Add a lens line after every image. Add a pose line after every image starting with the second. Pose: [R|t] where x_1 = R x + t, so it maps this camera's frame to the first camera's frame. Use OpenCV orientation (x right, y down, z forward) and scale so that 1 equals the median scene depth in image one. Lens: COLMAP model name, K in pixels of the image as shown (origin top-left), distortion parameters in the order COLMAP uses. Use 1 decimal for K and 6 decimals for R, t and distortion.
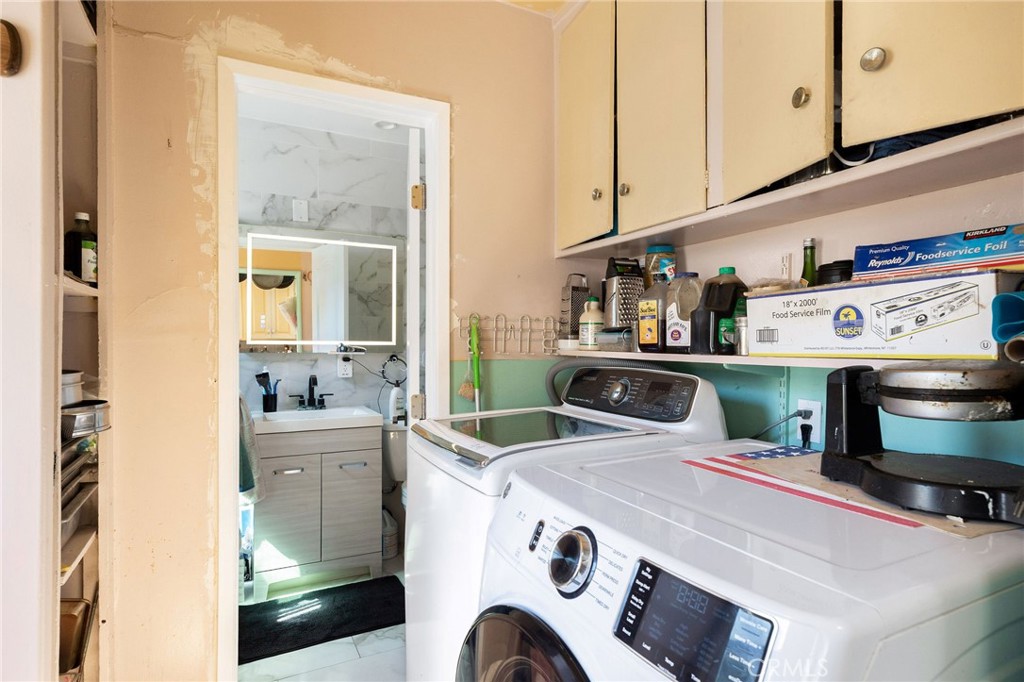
lens RADIAL K [[573.5, 0, 537.3], [0, 573.5, 338.5], [0, 0, 1]] dist [0.003180, 0.001811]
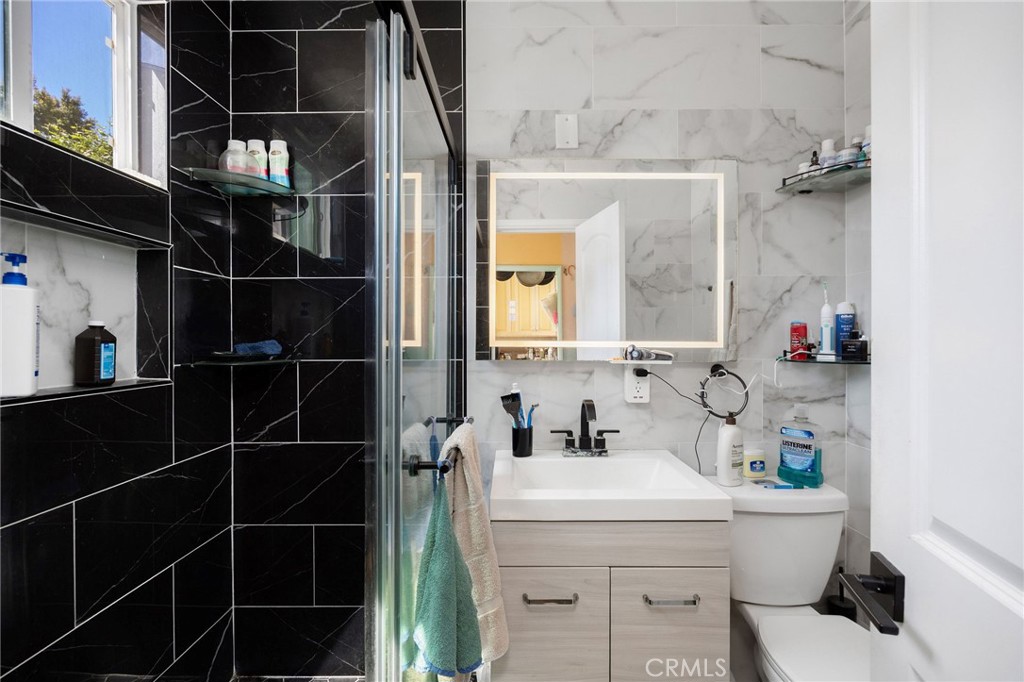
lens RADIAL K [[454.8, 0, 512.0], [0, 454.8, 341.0], [0, 0, 1]] dist [-0.003599, -0.000223]
pose [[0.880976, 0.002475, -0.473155, -0.236036], [0.004920, 0.999884, 0.014391, -0.003224], [0.473136, -0.015006, 0.880862, 0.546375]]
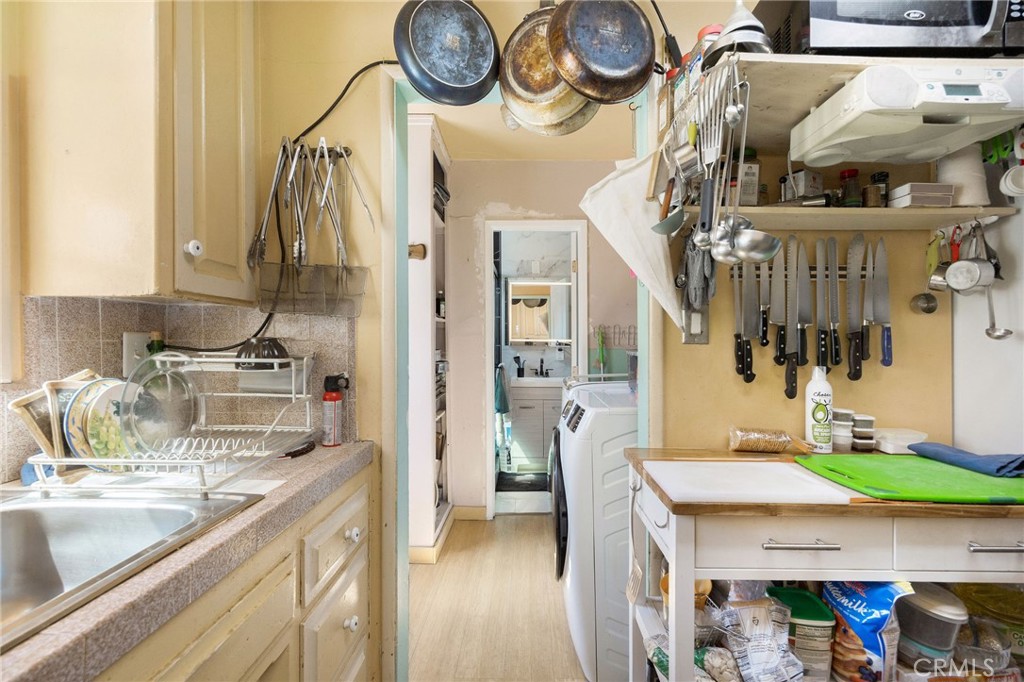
lens RADIAL K [[464.9, 0, 512.0], [0, 464.9, 341.0], [0, 0, 1]] dist [-0.000499, -0.000023]
pose [[0.868585, 0.000763, -0.495540, 0.248409], [0.002766, 0.999976, 0.006388, 0.000019], [0.495533, -0.006919, 0.868562, -0.312252]]
